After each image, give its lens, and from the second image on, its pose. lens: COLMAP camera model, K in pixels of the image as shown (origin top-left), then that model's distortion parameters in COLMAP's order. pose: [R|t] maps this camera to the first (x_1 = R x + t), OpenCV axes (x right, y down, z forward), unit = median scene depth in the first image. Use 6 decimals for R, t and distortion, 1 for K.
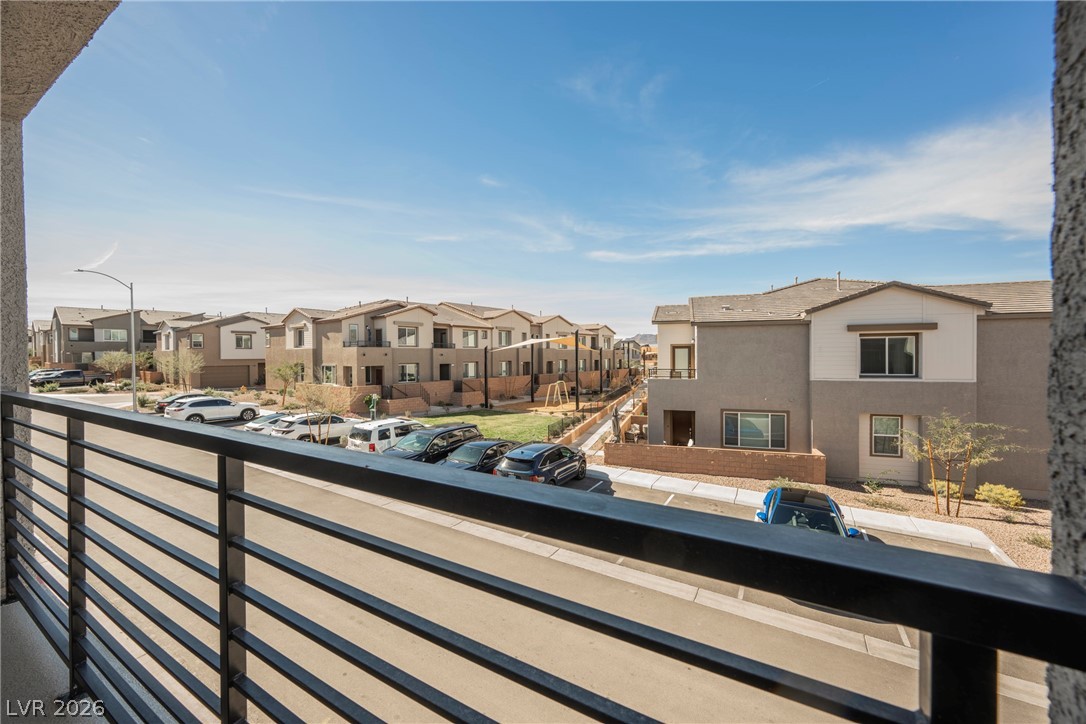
lens RADIAL K [[422.7, 0, 543.0], [0, 422.7, 362.0], [0, 0, 1]] dist [-0.000324, -0.000081]
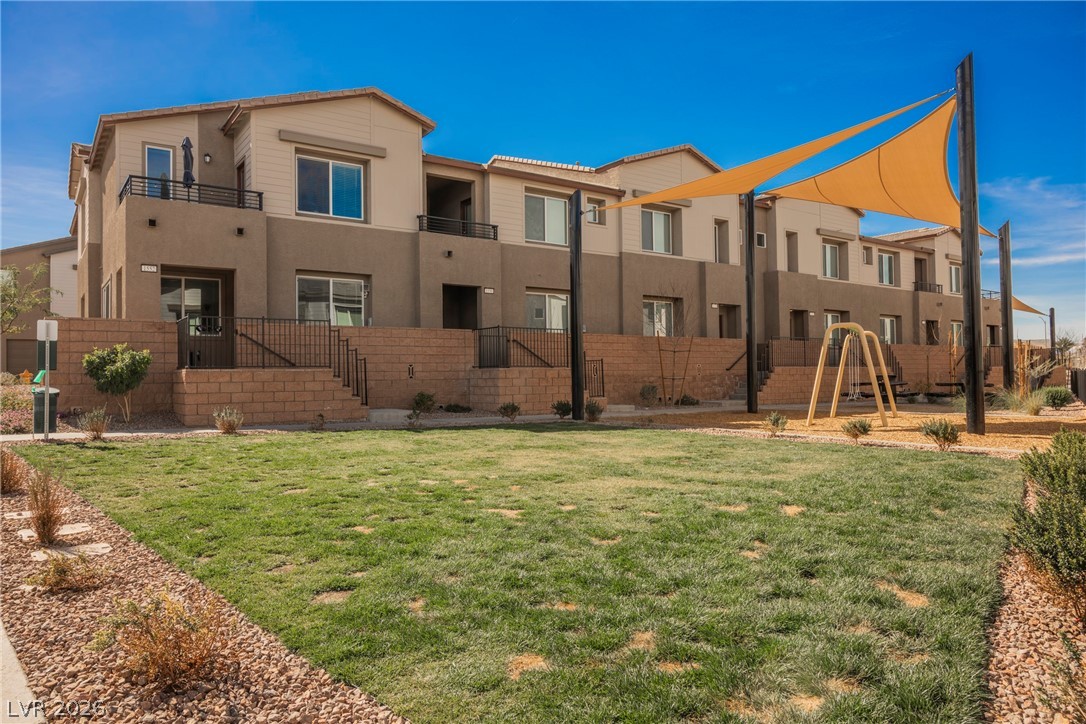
lens RADIAL K [[728.3, 0, 543.0], [0, 728.3, 362.0], [0, 0, 1]] dist [0.001595, 0.002677]
pose [[0.958754, -0.014536, -0.283864, -0.020585], [0.004535, 0.999347, -0.035857, 0.078448], [0.284200, 0.033091, 0.958194, 0.483908]]
